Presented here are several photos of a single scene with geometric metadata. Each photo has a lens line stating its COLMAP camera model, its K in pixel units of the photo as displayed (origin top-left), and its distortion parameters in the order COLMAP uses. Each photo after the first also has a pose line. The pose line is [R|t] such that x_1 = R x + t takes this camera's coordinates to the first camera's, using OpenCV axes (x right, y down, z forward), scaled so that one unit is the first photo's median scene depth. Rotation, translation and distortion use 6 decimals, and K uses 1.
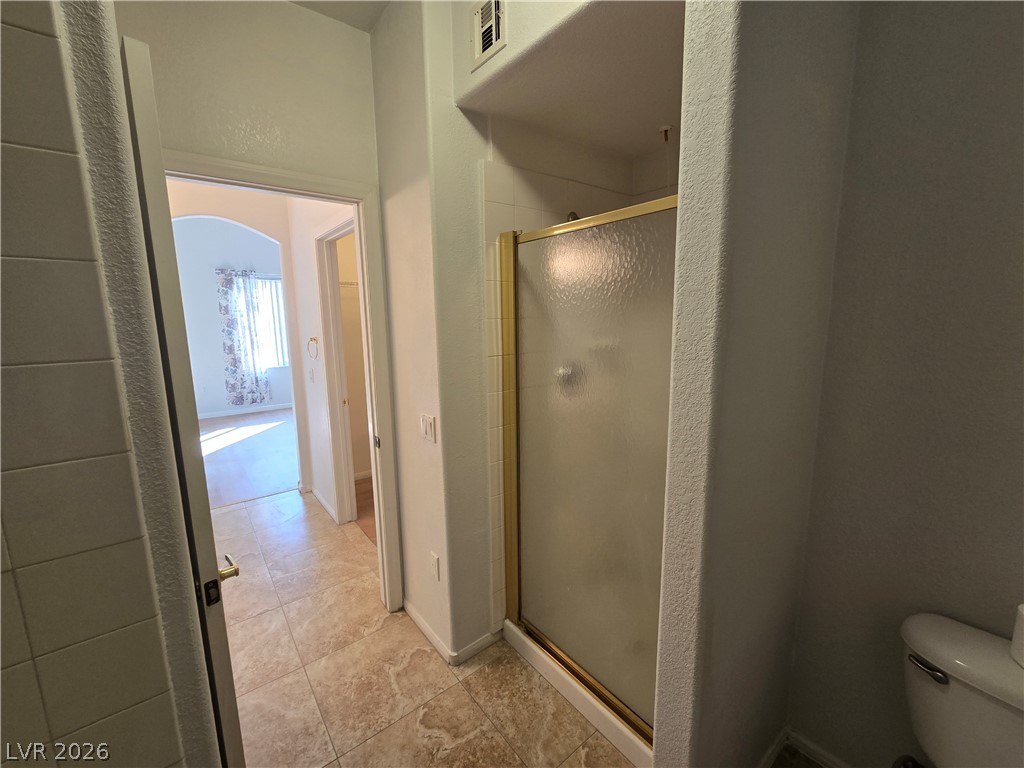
lens RADIAL K [[419.0, 0, 504.9], [0, 419.0, 387.9], [0, 0, 1]] dist [0.000633, 0.000491]
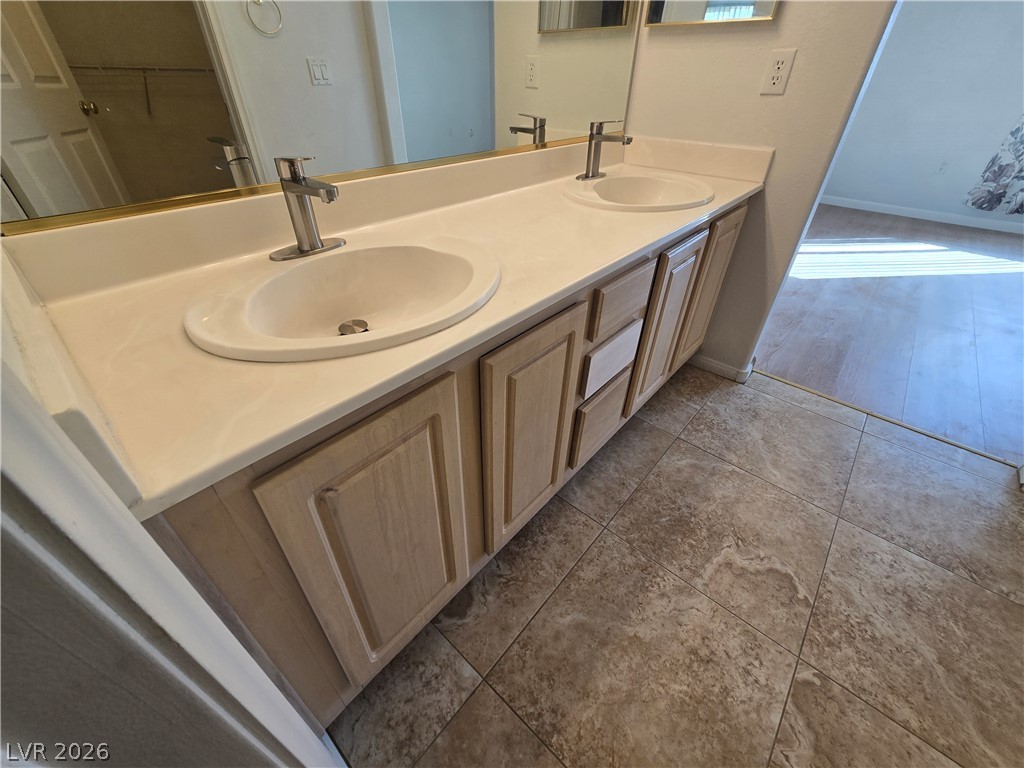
lens RADIAL K [[419.0, 0, 508.7], [0, 419.0, 378.3], [0, 0, 1]] dist [0.000633, 0.000491]
pose [[0.185119, 0.584579, -0.789936, -0.186061], [-0.182147, 0.810312, 0.556972, 0.027640], [0.965688, 0.040779, 0.256484, 0.266293]]
